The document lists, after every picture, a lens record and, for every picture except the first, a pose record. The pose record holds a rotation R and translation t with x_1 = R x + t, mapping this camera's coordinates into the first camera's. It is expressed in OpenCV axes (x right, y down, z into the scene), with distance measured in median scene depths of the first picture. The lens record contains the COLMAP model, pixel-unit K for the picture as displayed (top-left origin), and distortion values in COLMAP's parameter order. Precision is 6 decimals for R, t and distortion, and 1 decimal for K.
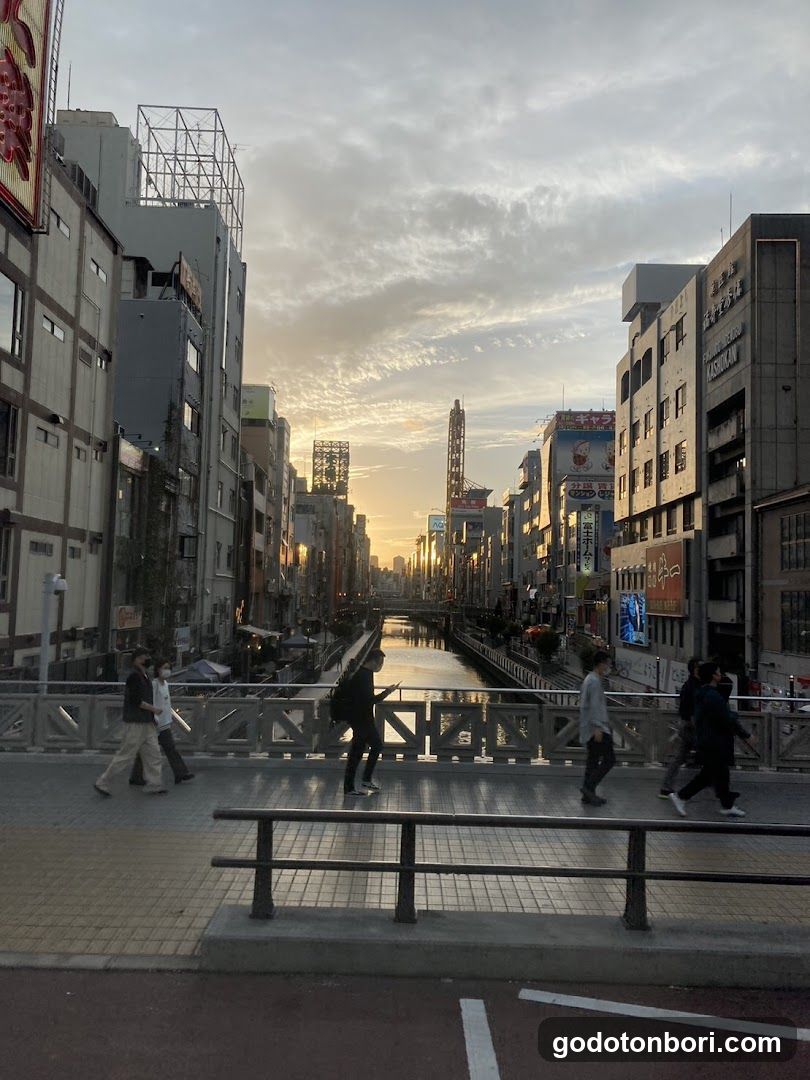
lens RADIAL K [[867.2, 0, 391.4], [0, 867.2, 538.3], [0, 0, 1]] dist [0.007305, -0.000680]
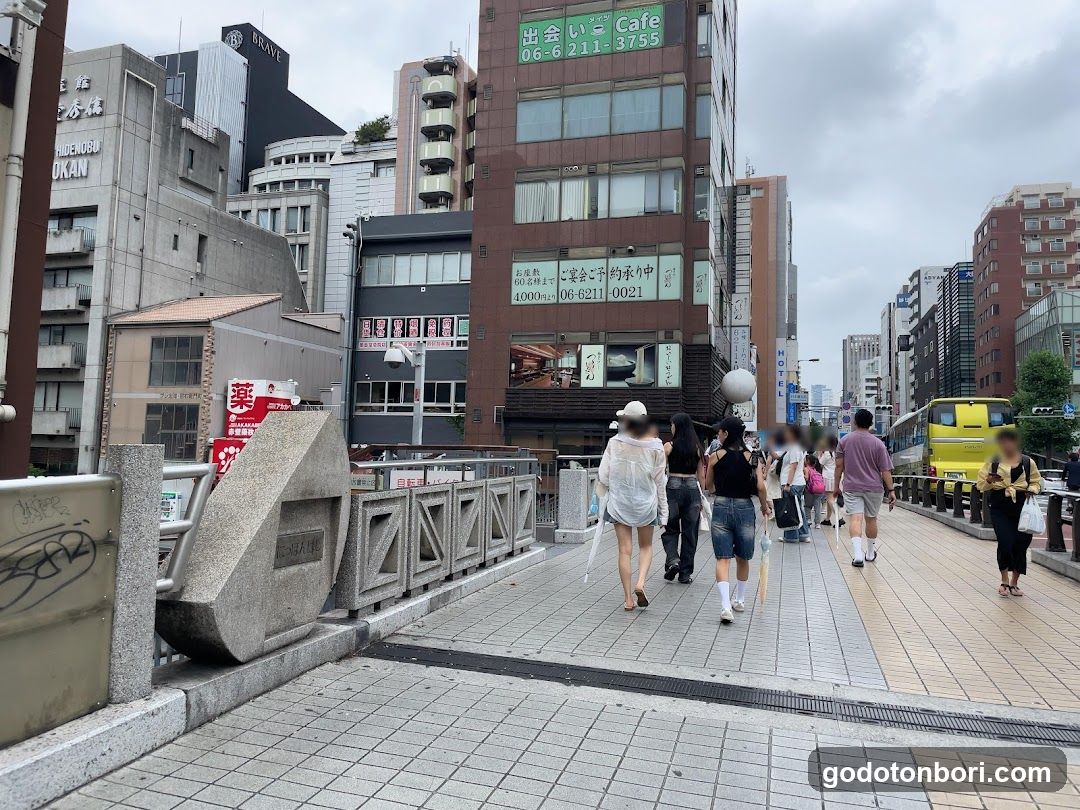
lens RADIAL K [[805.6, 0, 540.0], [0, 805.6, 405.0], [0, 0, 1]] dist [0.055163, -0.075122]
pose [[0.275696, 0.041566, 0.960346, -0.326792], [-0.084654, 0.996233, -0.018817, 0.032222], [-0.957510, -0.076109, 0.278176, 0.192439]]
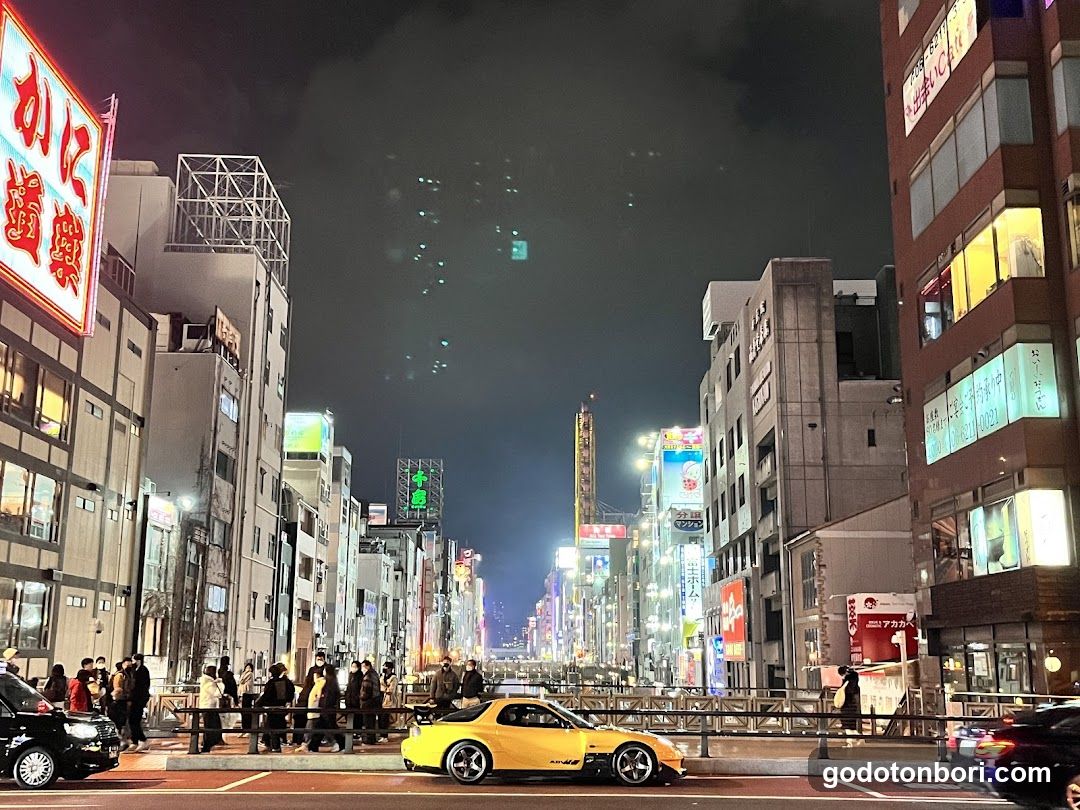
lens RADIAL K [[1157.1, 0, 540.0], [0, 1157.1, 405.0], [0, 0, 1]] dist [0.060477, -0.022524]
pose [[0.999655, -0.018734, 0.018397, 0.097820], [0.021256, 0.988735, -0.148161, -0.001934], [-0.015414, 0.148501, 0.988792, -0.302922]]
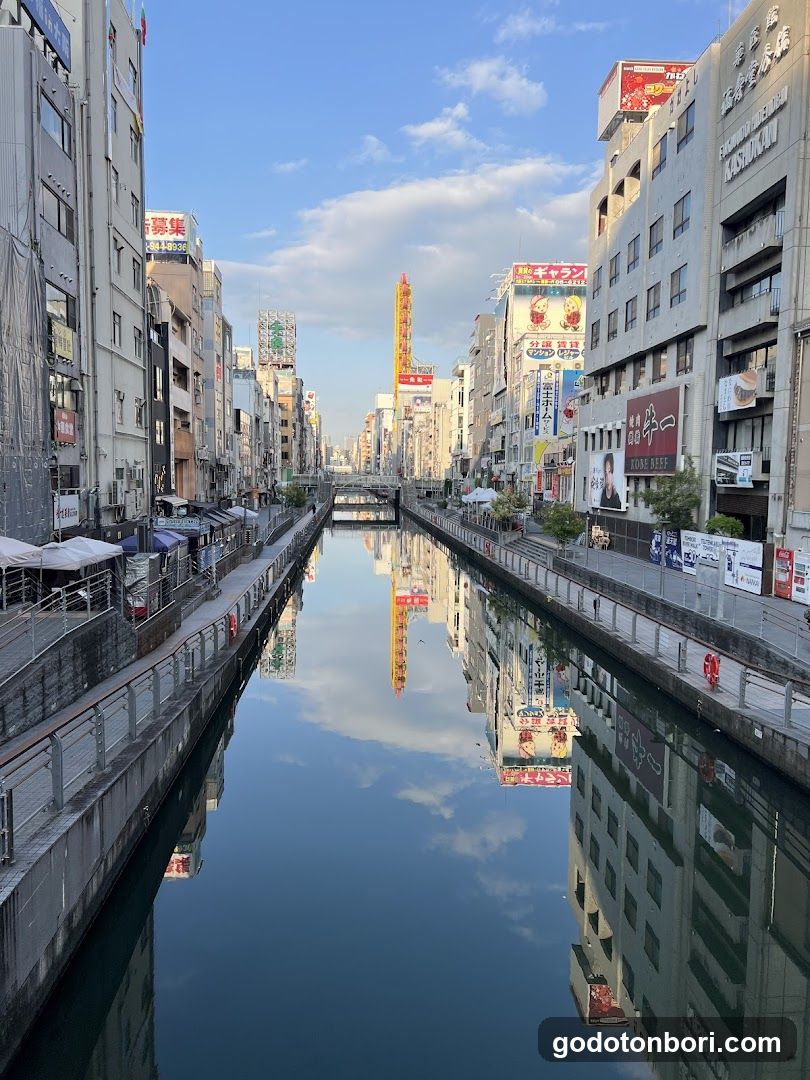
lens RADIAL K [[794.8, 0, 405.0], [0, 794.8, 540.0], [0, 0, 1]] dist [0.091214, -0.110996]
pose [[0.996853, -0.019644, 0.076804, 0.005009], [0.007881, 0.988570, 0.150553, 0.033170], [-0.078884, -0.149474, 0.985614, 0.238718]]
